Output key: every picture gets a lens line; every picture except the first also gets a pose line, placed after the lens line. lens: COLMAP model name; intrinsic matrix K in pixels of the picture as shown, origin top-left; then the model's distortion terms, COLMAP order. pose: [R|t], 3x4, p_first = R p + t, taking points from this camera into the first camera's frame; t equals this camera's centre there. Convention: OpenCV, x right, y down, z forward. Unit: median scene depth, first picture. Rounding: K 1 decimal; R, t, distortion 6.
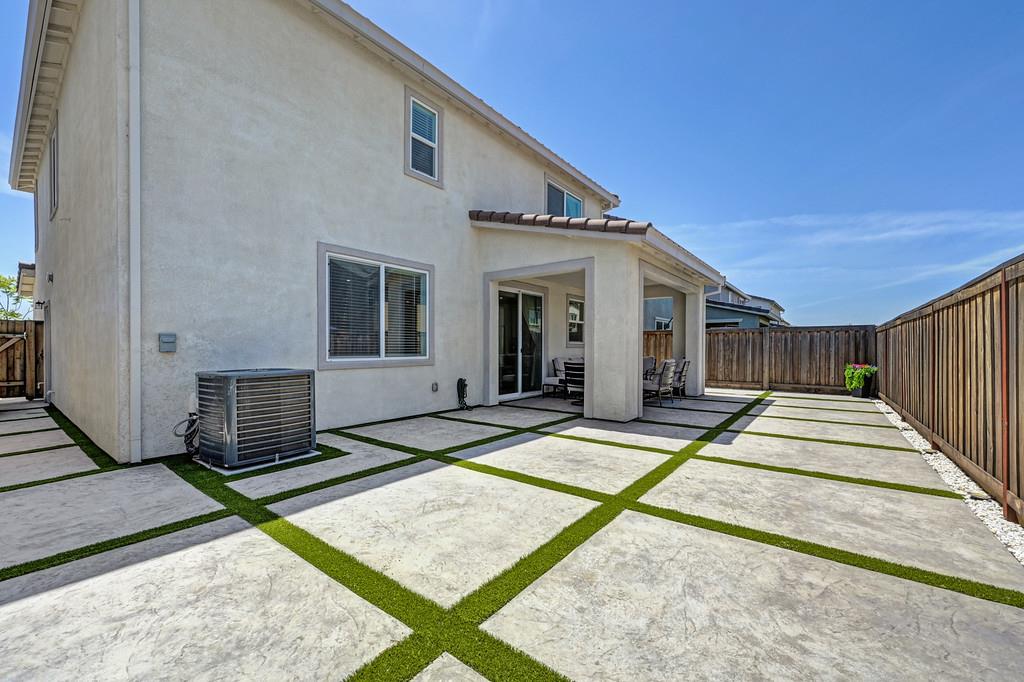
lens RADIAL K [[404.4, 0, 514.2], [0, 404.4, 352.0], [0, 0, 1]] dist [-0.001568, 0.000304]
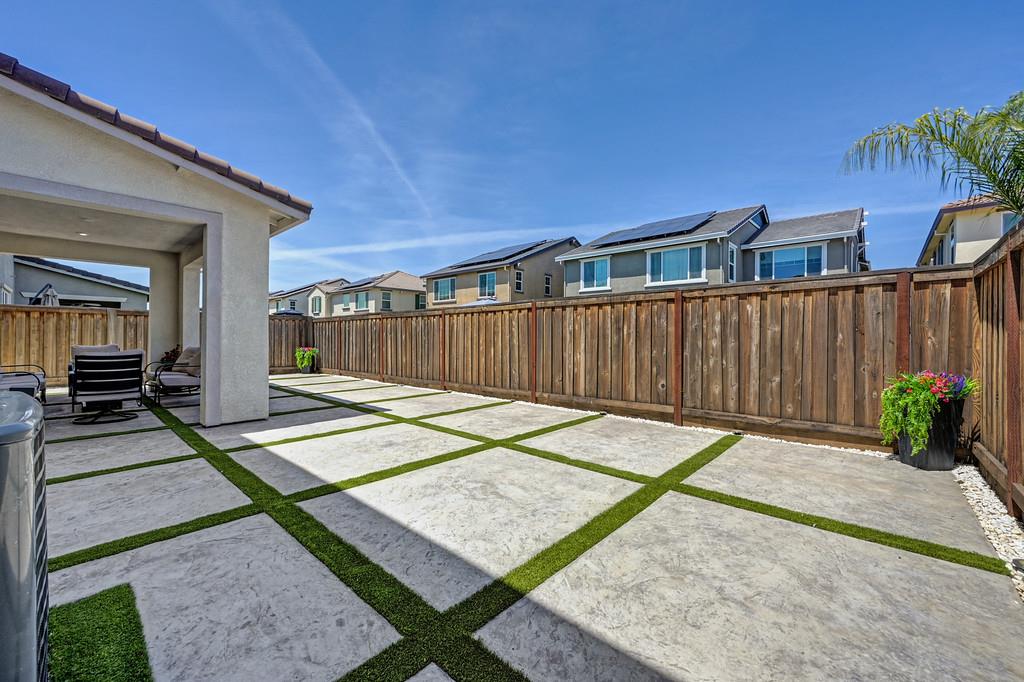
lens RADIAL K [[409.6, 0, 512.0], [0, 409.6, 341.0], [0, 0, 1]] dist [0.000947, -0.000087]
pose [[0.078484, -0.009199, 0.996873, -1.222274], [0.004482, 0.999951, 0.008874, 0.005973], [-0.996905, 0.003772, 0.078521, 0.900555]]
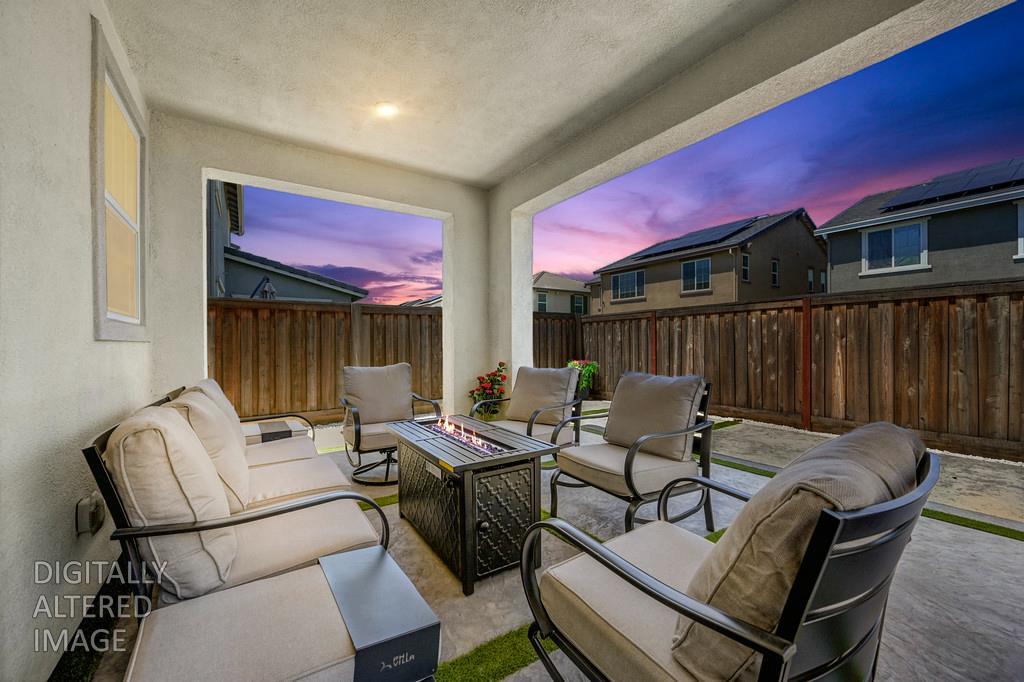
lens RADIAL K [[402.9, 0, 515.0], [0, 402.9, 344.7], [0, 0, 1]] dist [0.000163, -0.000084]
pose [[0.310247, -0.008051, 0.950622, 0.100816], [0.015622, 0.999872, 0.003370, -0.022014], [-0.950528, 0.013805, 0.310333, 2.960939]]
